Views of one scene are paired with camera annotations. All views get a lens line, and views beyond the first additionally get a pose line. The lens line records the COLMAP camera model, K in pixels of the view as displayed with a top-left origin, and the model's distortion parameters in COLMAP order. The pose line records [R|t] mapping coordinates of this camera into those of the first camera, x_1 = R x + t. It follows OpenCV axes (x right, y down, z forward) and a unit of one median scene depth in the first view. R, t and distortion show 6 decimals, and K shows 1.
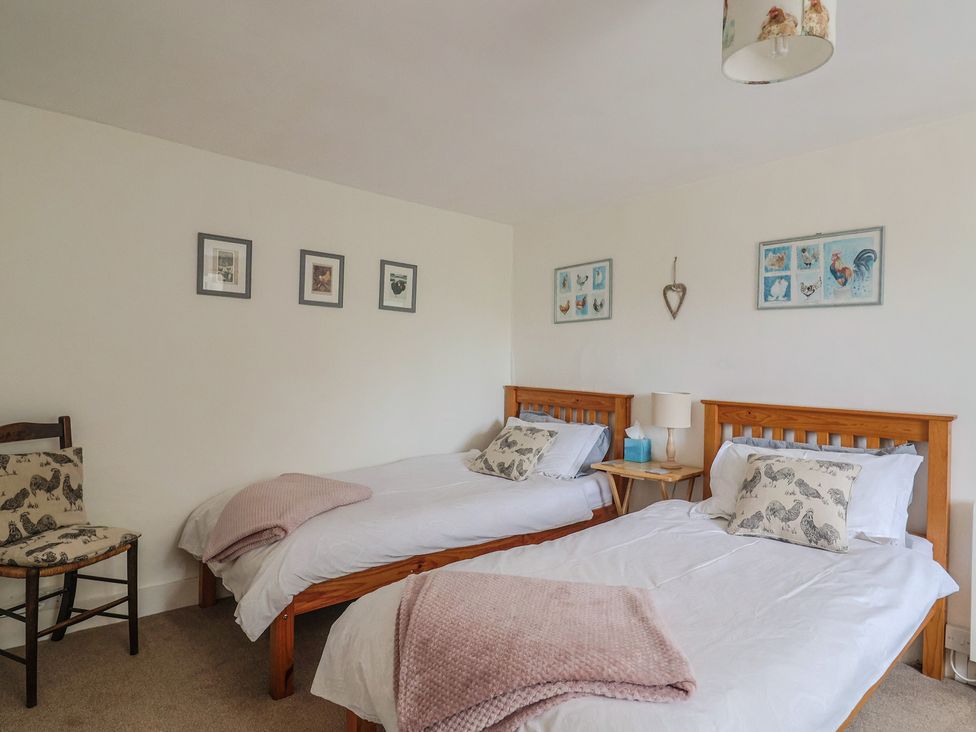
lens RADIAL K [[568.2, 0, 490.7], [0, 568.2, 363.9], [0, 0, 1]] dist [-0.000701, -0.010019]
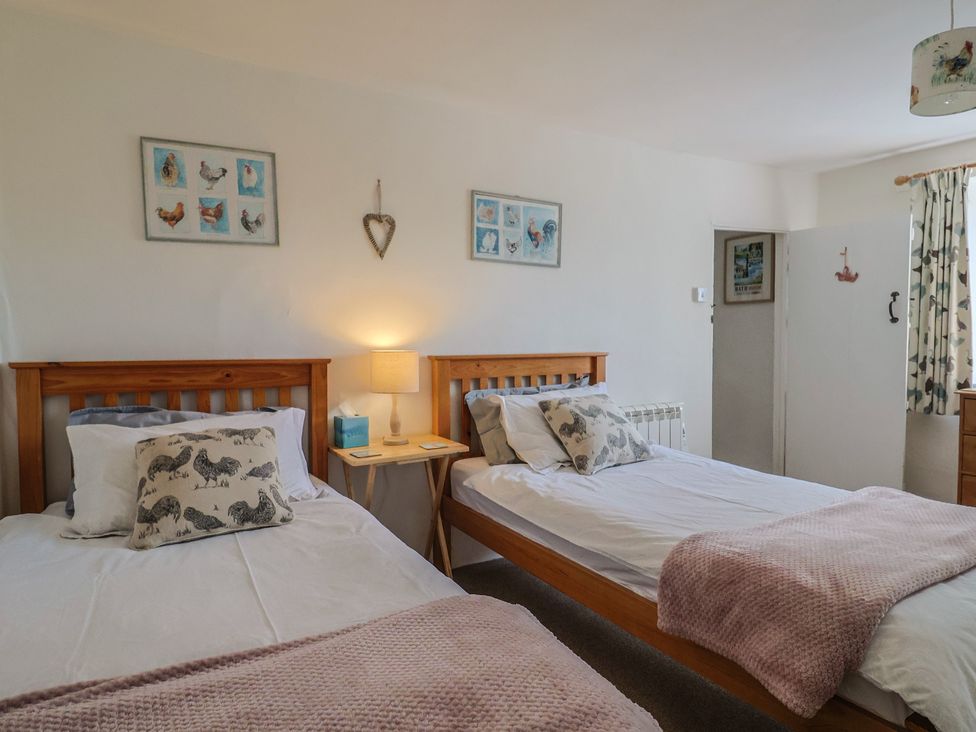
lens RADIAL K [[568.2, 0, 489.3], [0, 568.2, 368.6], [0, 0, 1]] dist [-0.000701, -0.010019]
pose [[0.179942, -0.063889, 0.981600, -0.508790], [0.014860, 0.997951, 0.062229, 0.031956], [-0.983565, 0.003389, 0.180523, 0.822912]]
